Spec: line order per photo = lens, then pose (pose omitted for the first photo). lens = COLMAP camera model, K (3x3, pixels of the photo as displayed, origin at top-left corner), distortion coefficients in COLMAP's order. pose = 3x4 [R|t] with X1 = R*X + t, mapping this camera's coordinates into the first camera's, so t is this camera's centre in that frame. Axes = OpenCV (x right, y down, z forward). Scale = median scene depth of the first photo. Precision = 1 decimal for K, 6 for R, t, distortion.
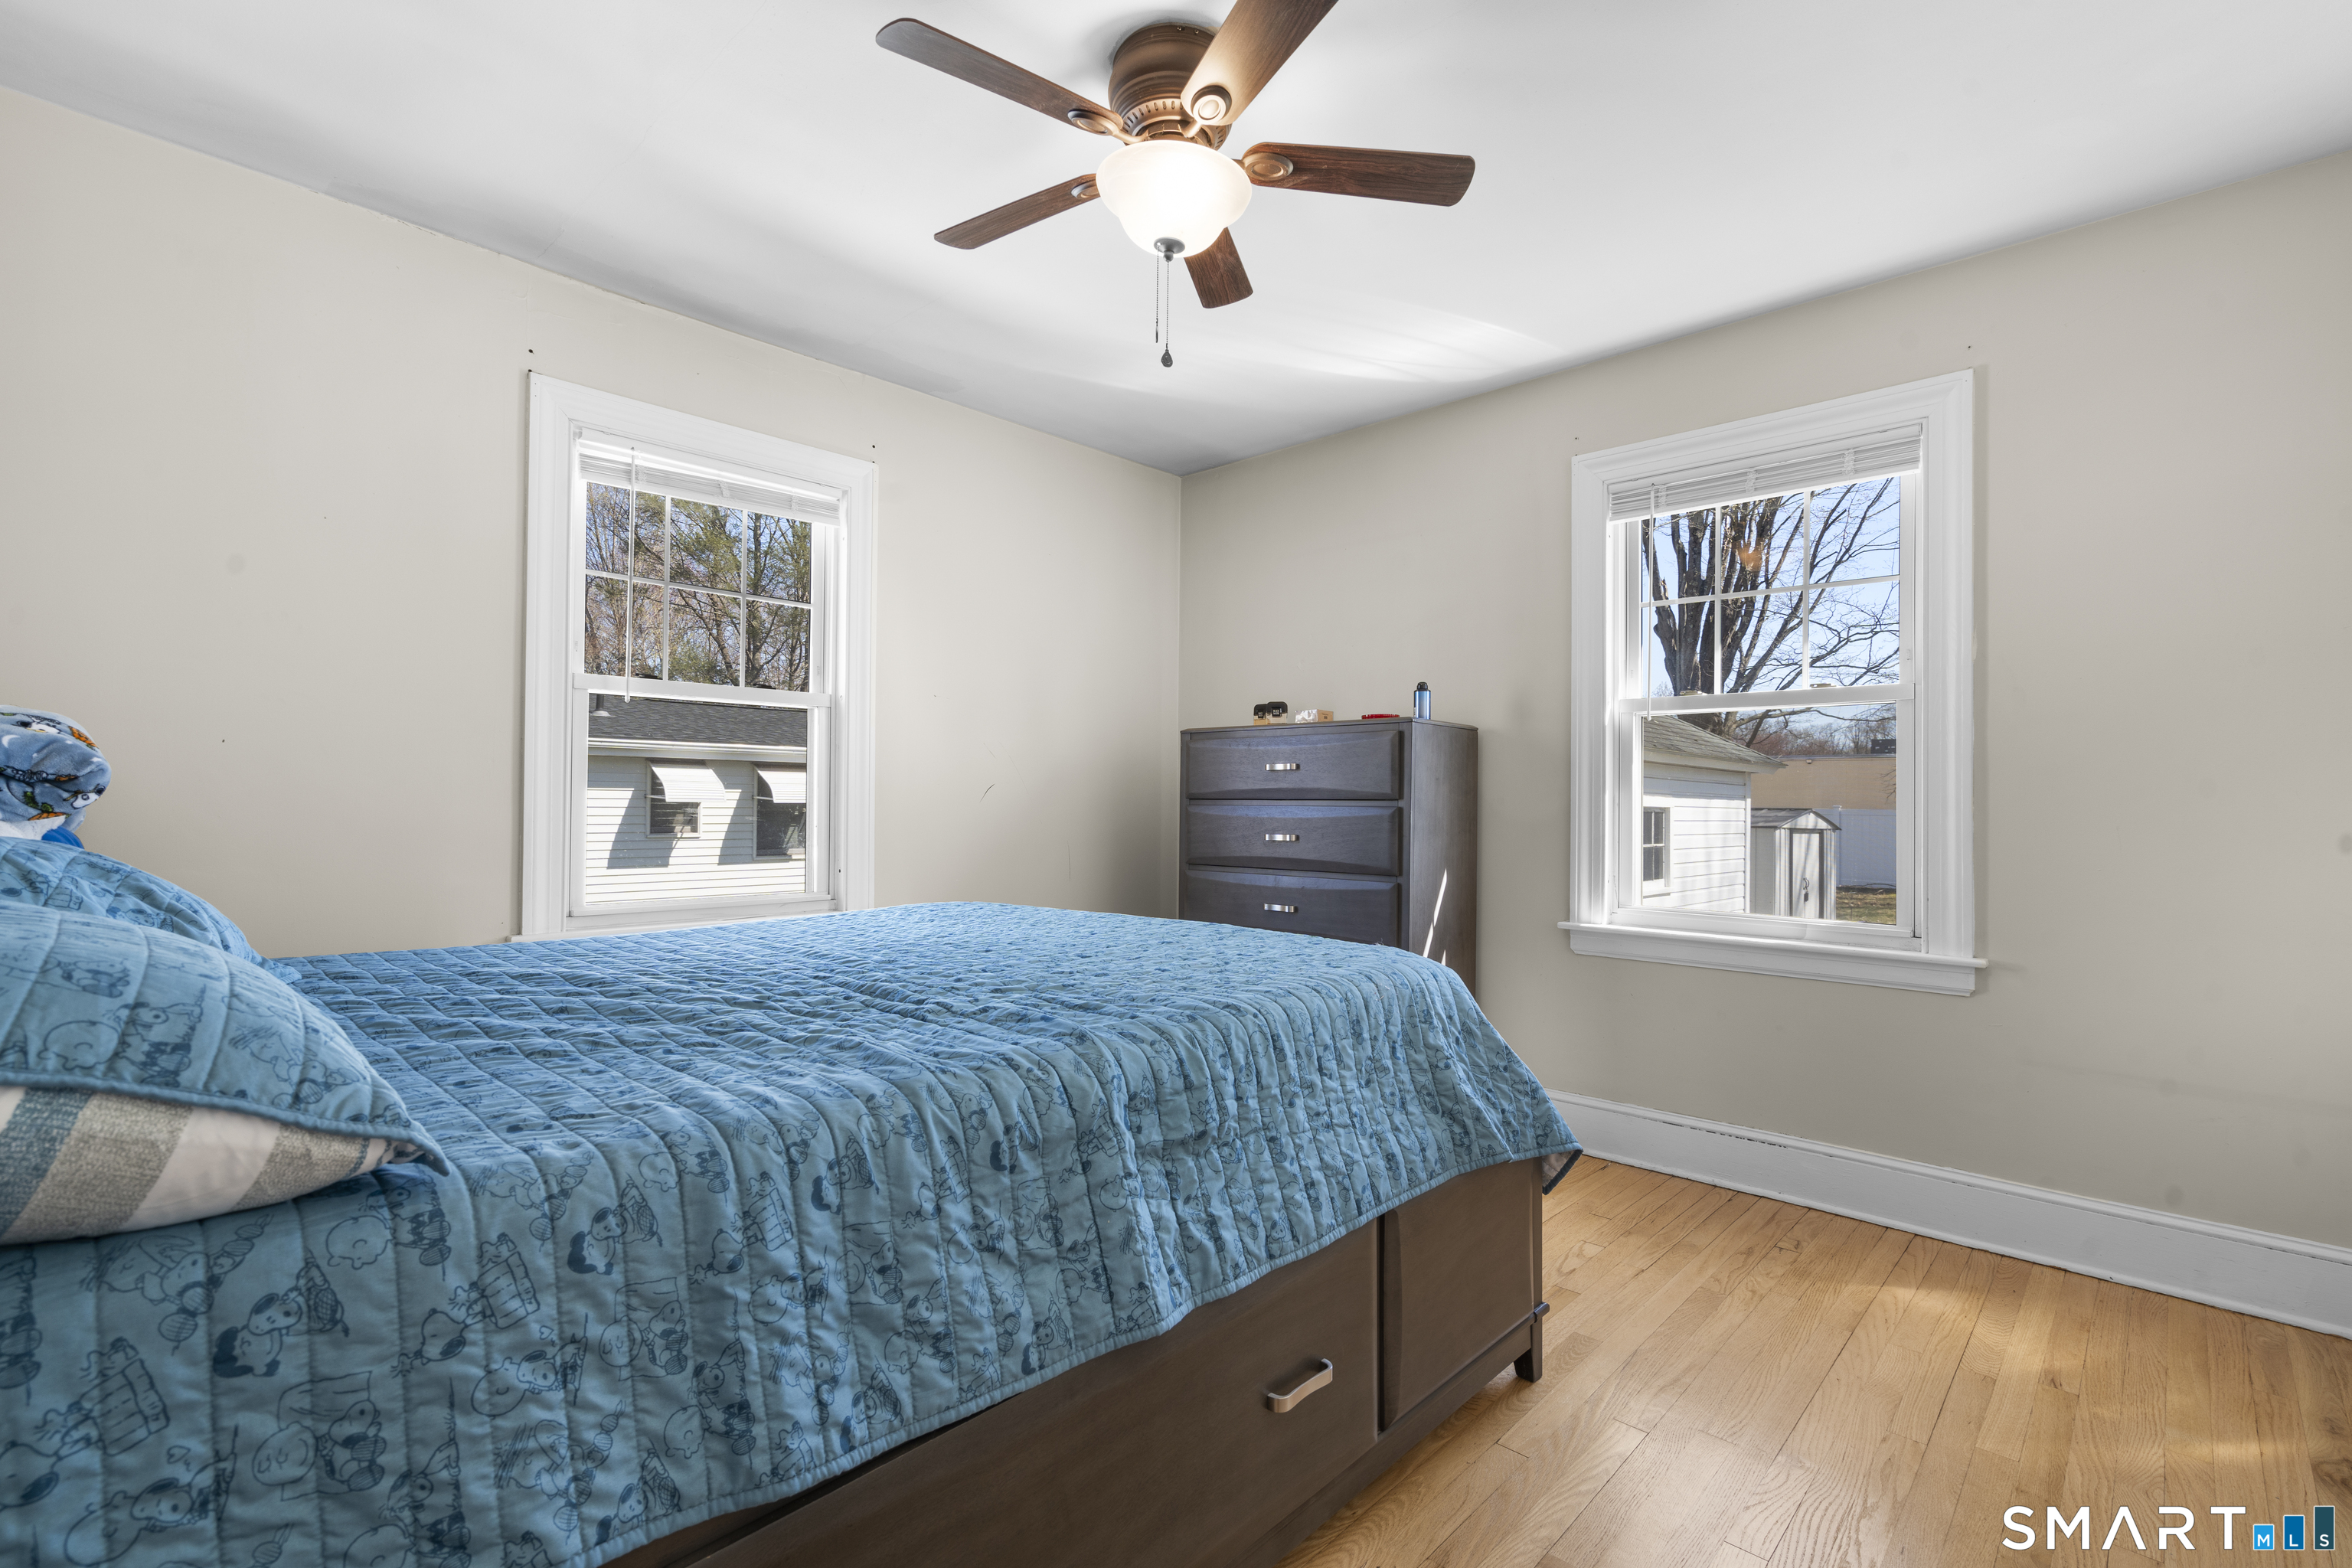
lens RADIAL K [[1065.4, 0, 1185.3], [0, 1065.4, 793.5], [0, 0, 1]] dist [0.002580, 0.000177]
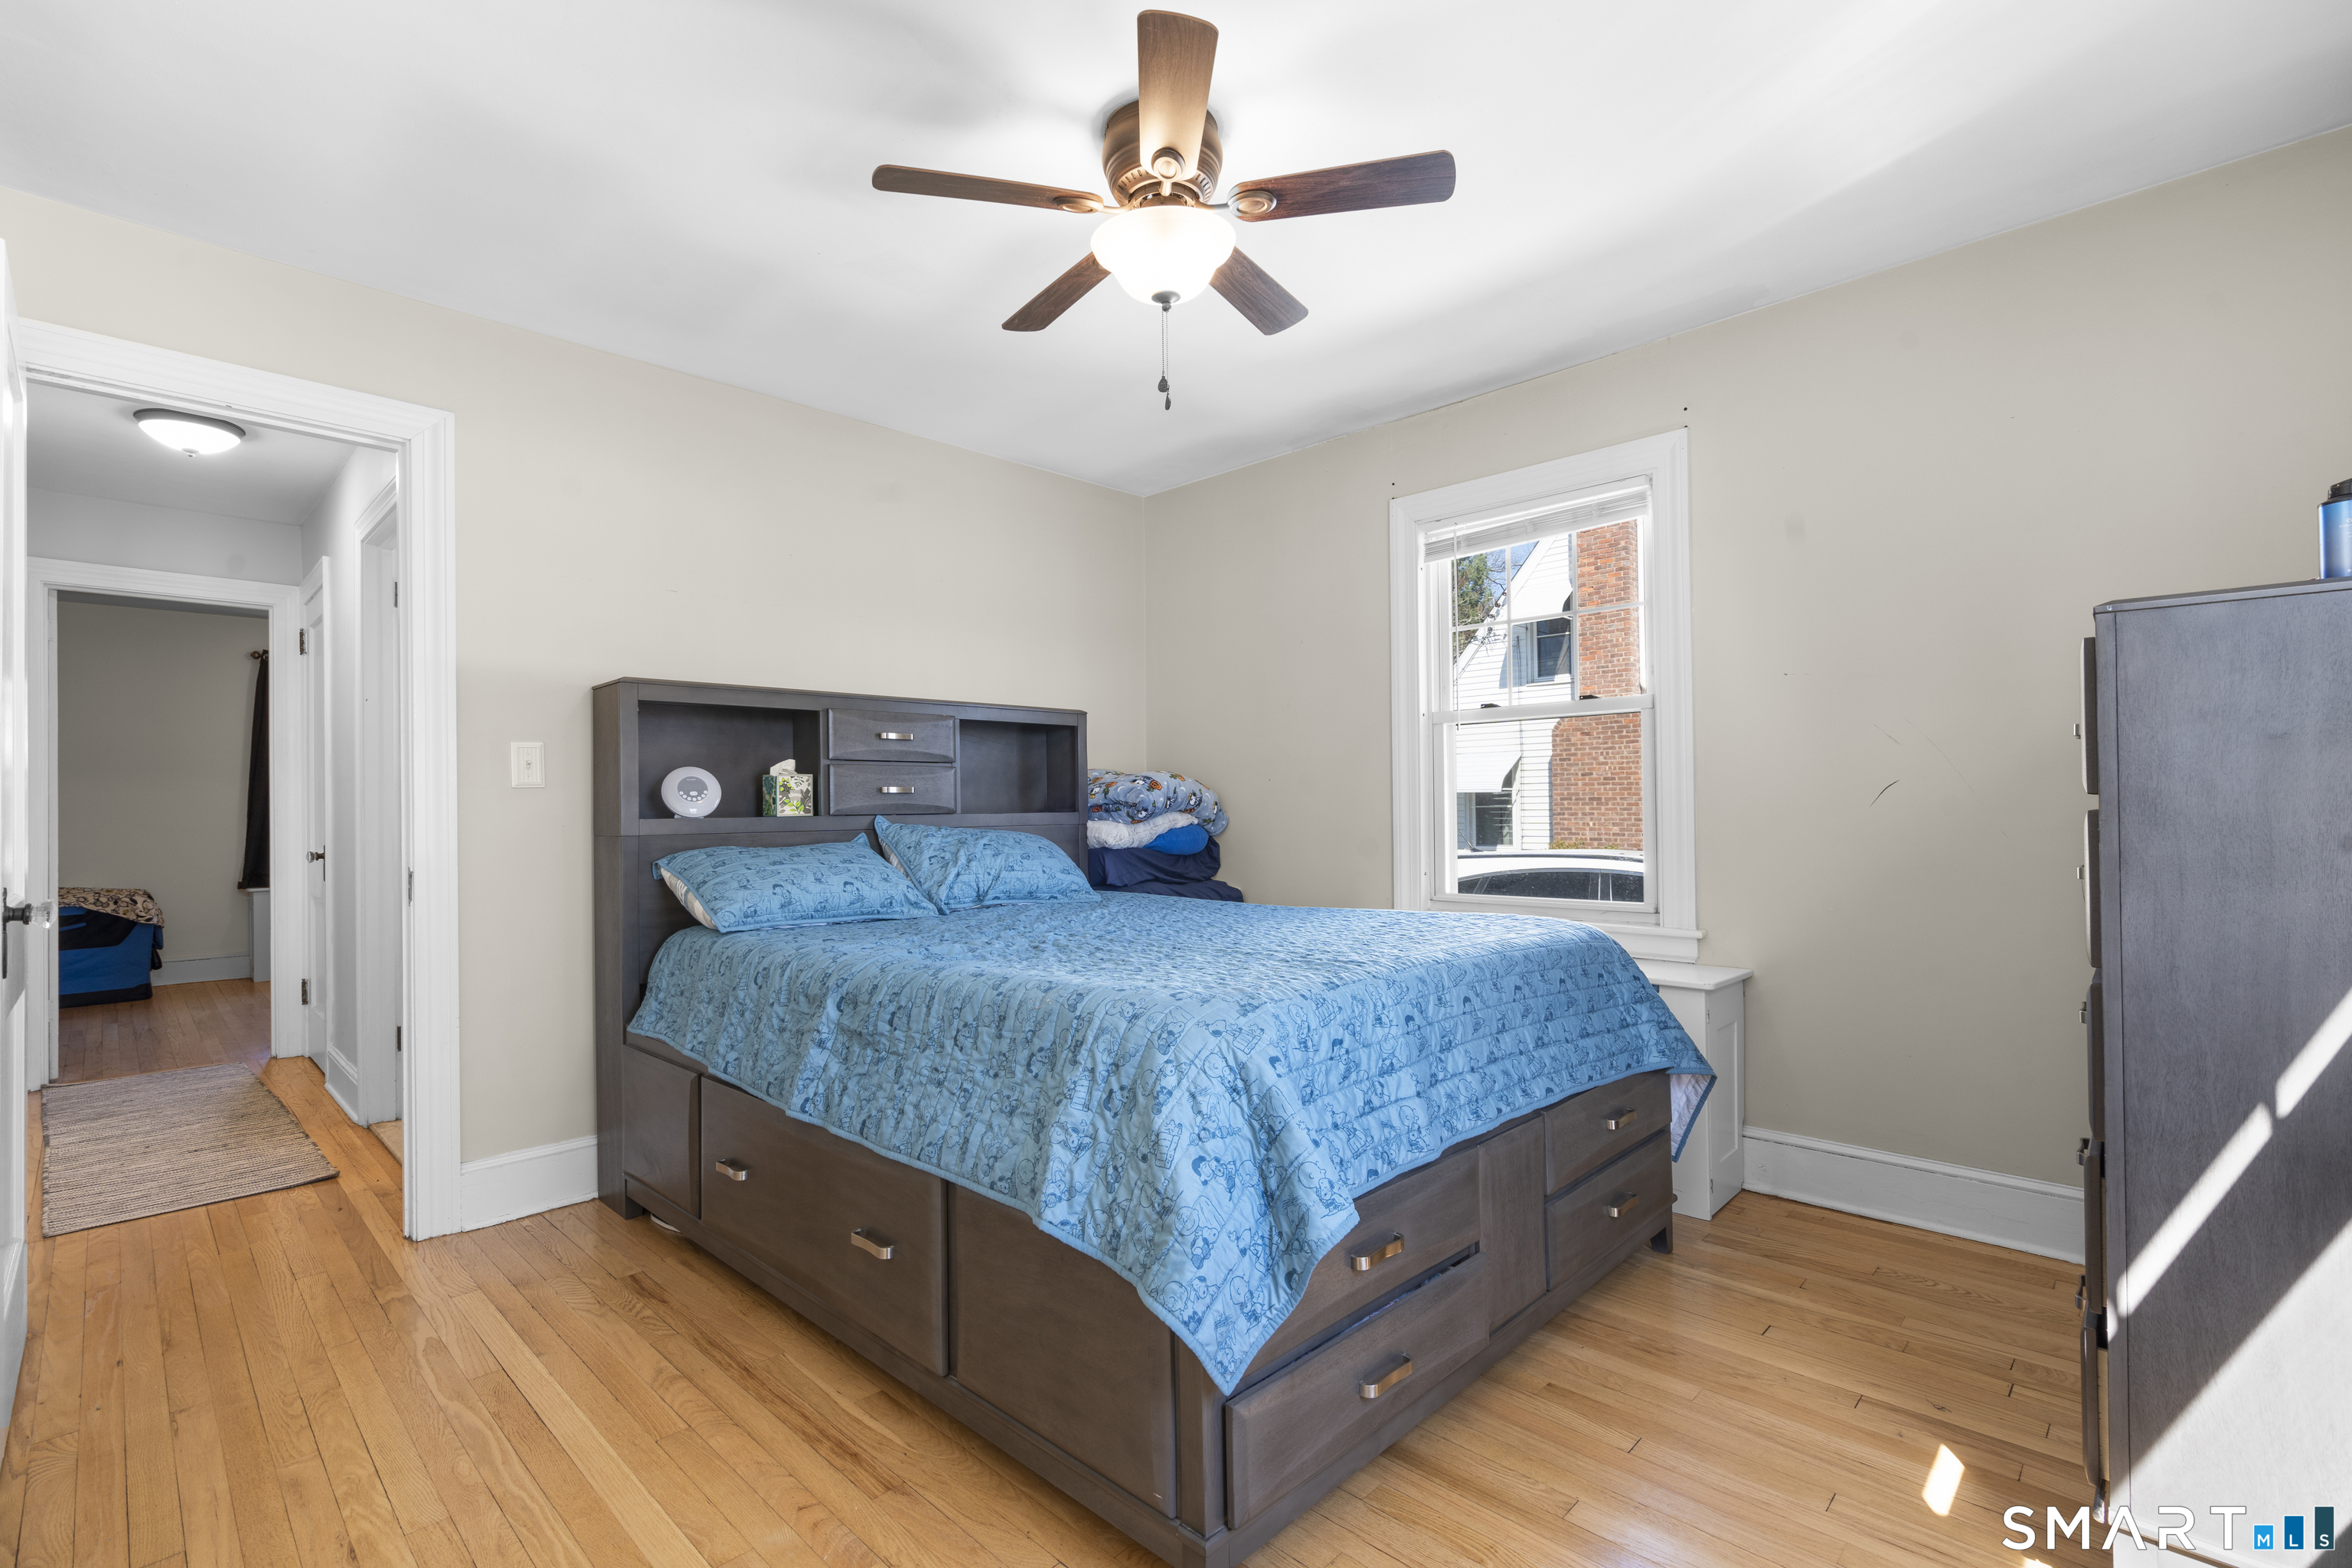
lens RADIAL K [[1065.4, 0, 1182.3], [0, 1065.4, 797.5], [0, 0, 1]] dist [0.002580, 0.000177]
pose [[-0.025009, -0.017321, -0.999537, 1.323384], [0.020756, 0.999625, -0.017842, 0.016323], [0.999472, -0.021193, -0.024641, 1.297667]]
